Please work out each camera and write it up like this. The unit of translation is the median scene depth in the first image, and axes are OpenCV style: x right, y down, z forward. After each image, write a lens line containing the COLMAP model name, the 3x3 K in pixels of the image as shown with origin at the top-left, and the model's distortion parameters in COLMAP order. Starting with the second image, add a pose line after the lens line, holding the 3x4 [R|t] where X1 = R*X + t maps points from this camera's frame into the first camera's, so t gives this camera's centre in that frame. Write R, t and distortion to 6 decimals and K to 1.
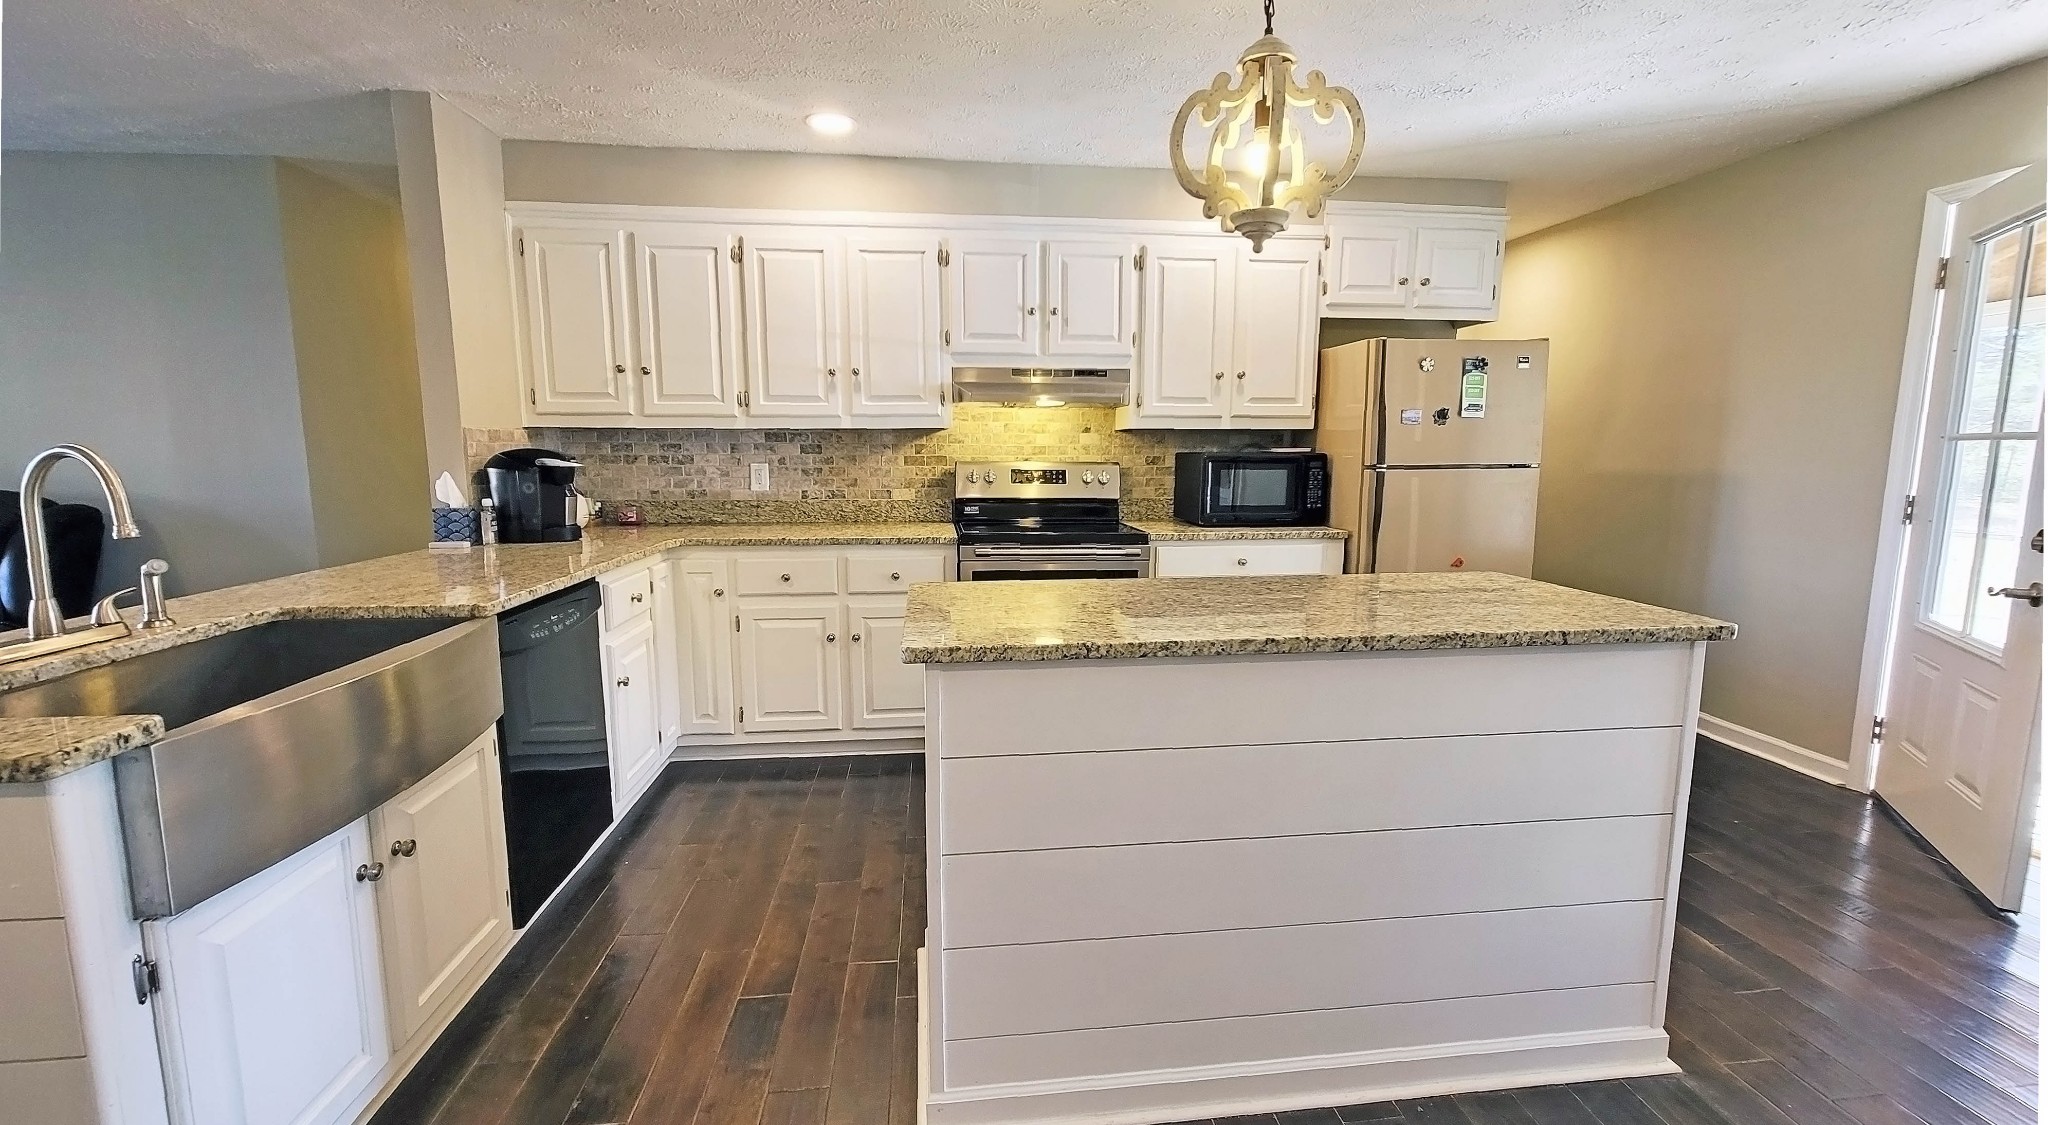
lens RADIAL K [[832.4, 0, 1023.2], [0, 832.4, 561.5], [0, 0, 1]] dist [-0.002133, 0.000268]
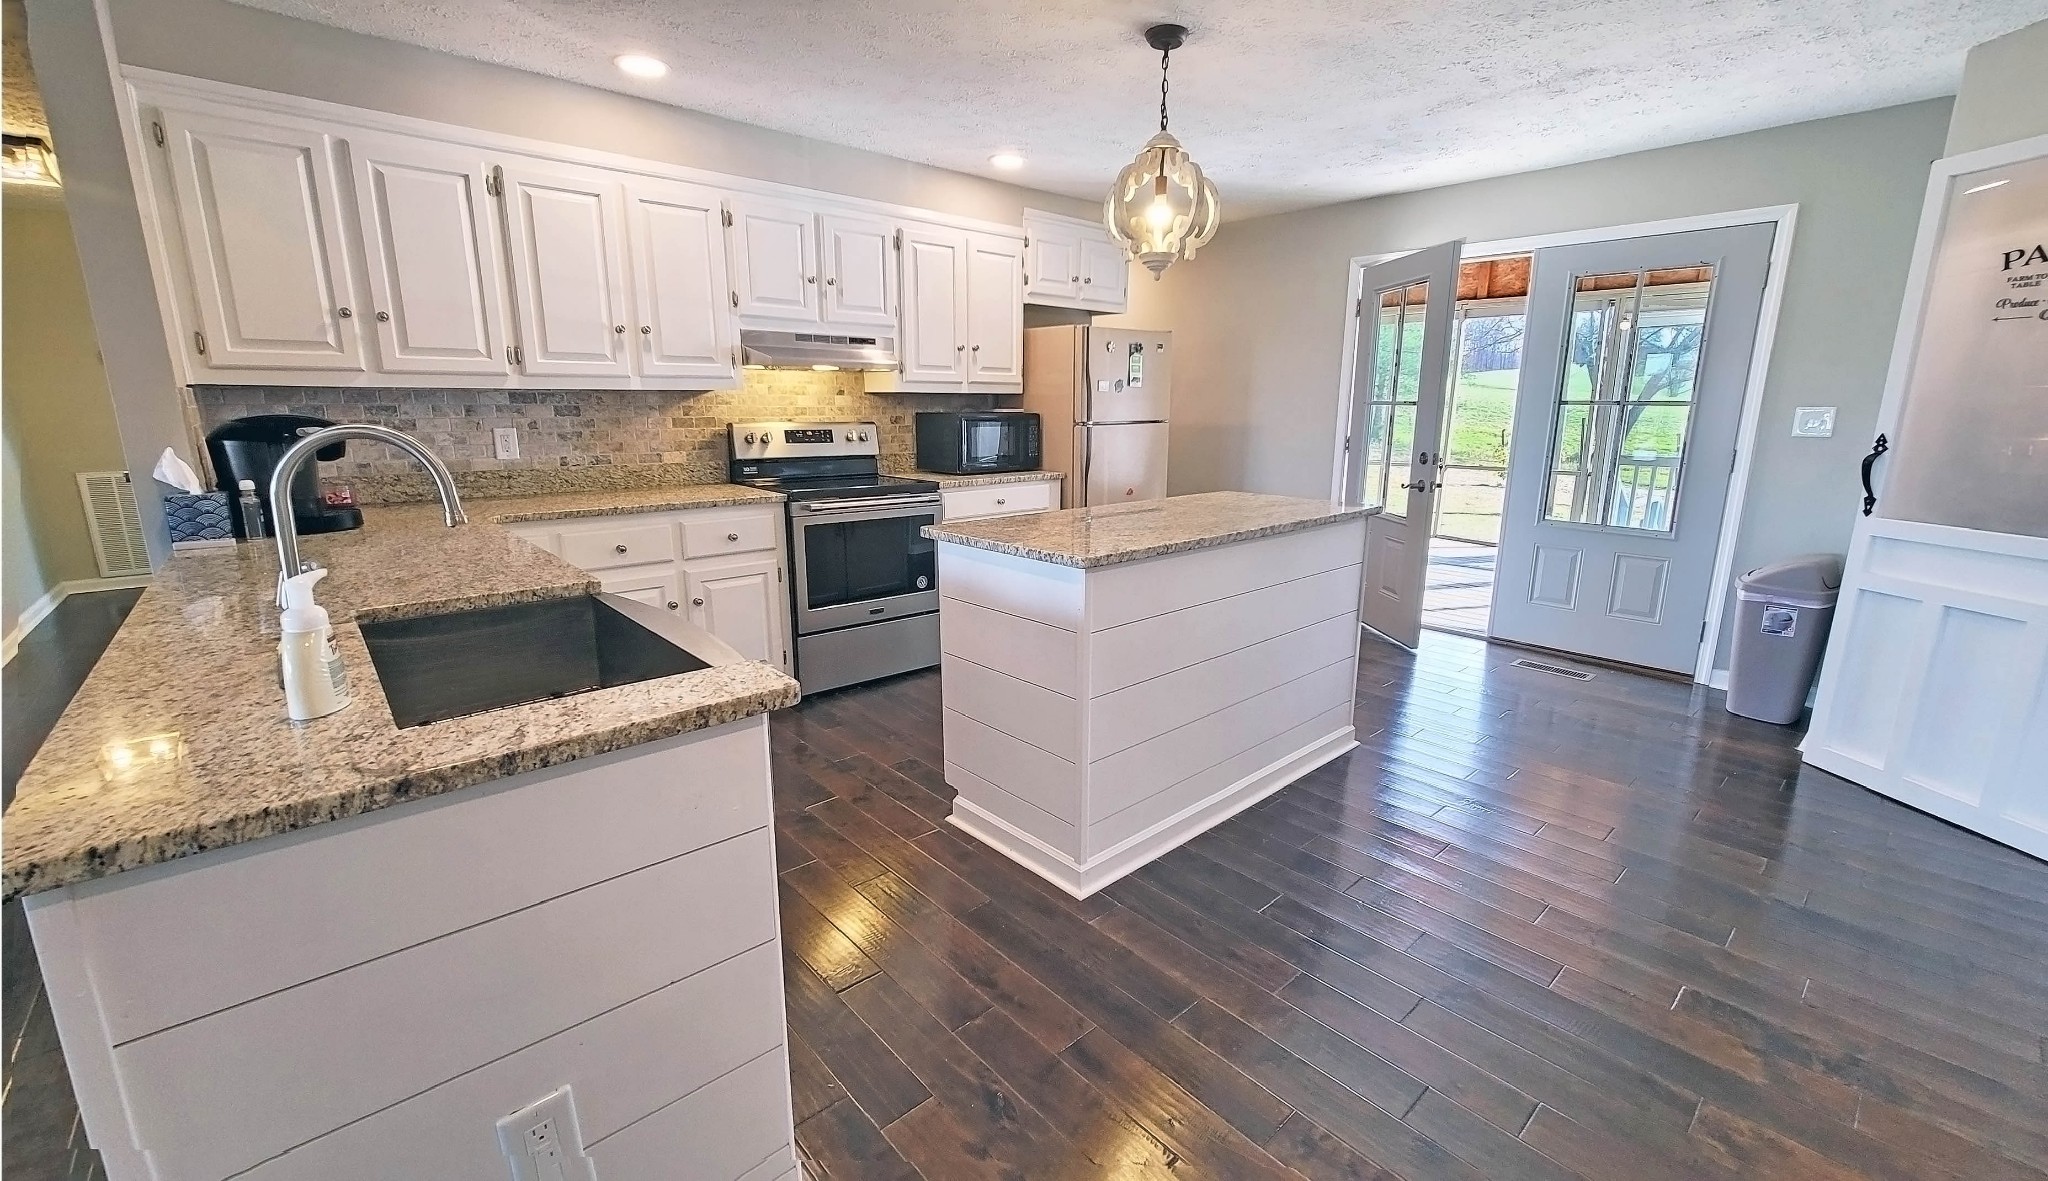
lens RADIAL K [[838.3, 0, 1024.4], [0, 838.3, 589.6], [0, 0, 1]] dist [-0.001458, 0.000078]
pose [[0.813840, -0.125588, 0.567355, -0.430370], [0.076527, 0.991026, 0.109596, -0.003957], [-0.576028, -0.045775, 0.816148, -0.053356]]
